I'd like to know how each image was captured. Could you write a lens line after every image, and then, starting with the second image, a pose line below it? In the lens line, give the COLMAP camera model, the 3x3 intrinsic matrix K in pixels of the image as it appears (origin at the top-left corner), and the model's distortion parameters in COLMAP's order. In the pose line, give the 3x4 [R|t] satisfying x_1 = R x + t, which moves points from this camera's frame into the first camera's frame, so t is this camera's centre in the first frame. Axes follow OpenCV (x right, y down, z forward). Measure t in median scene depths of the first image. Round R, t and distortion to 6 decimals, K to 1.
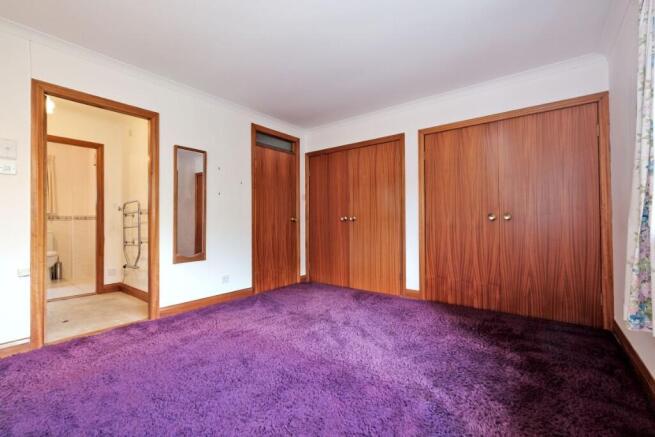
lens RADIAL K [[283.7, 0, 327.2], [0, 283.7, 219.2], [0, 0, 1]] dist [-0.013567, -0.000875]
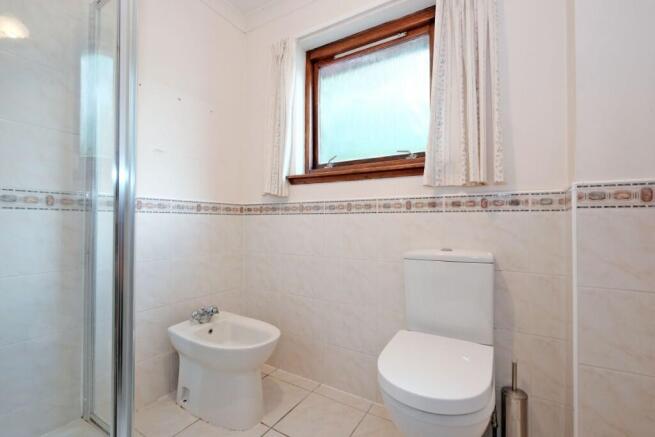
lens RADIAL K [[283.7, 0, 325.4], [0, 283.7, 215.9], [0, 0, 1]] dist [-0.013567, -0.000875]
pose [[0.136818, 0.012950, -0.990512, -0.808925], [0.017420, 0.999728, 0.015477, 0.001240], [0.990443, -0.019373, 0.136555, 0.876529]]
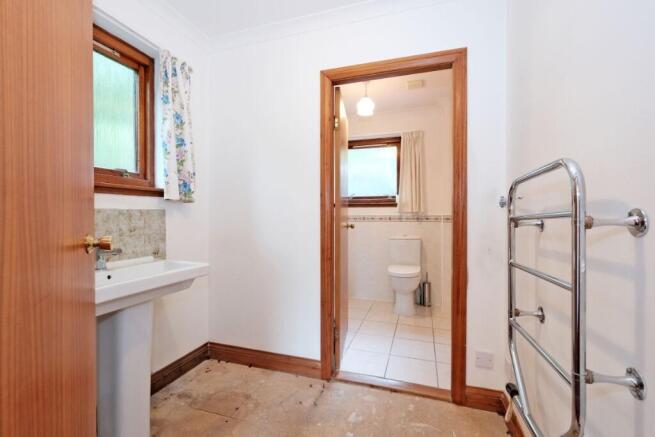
lens RADIAL K [[283.7, 0, 328.3], [0, 283.7, 215.9], [0, 0, 1]] dist [-0.013567, -0.000875]
pose [[0.331677, 0.007691, -0.943362, -0.400752], [0.003252, 0.999952, 0.009296, -0.020443], [0.943387, -0.006151, 0.331636, 0.572482]]
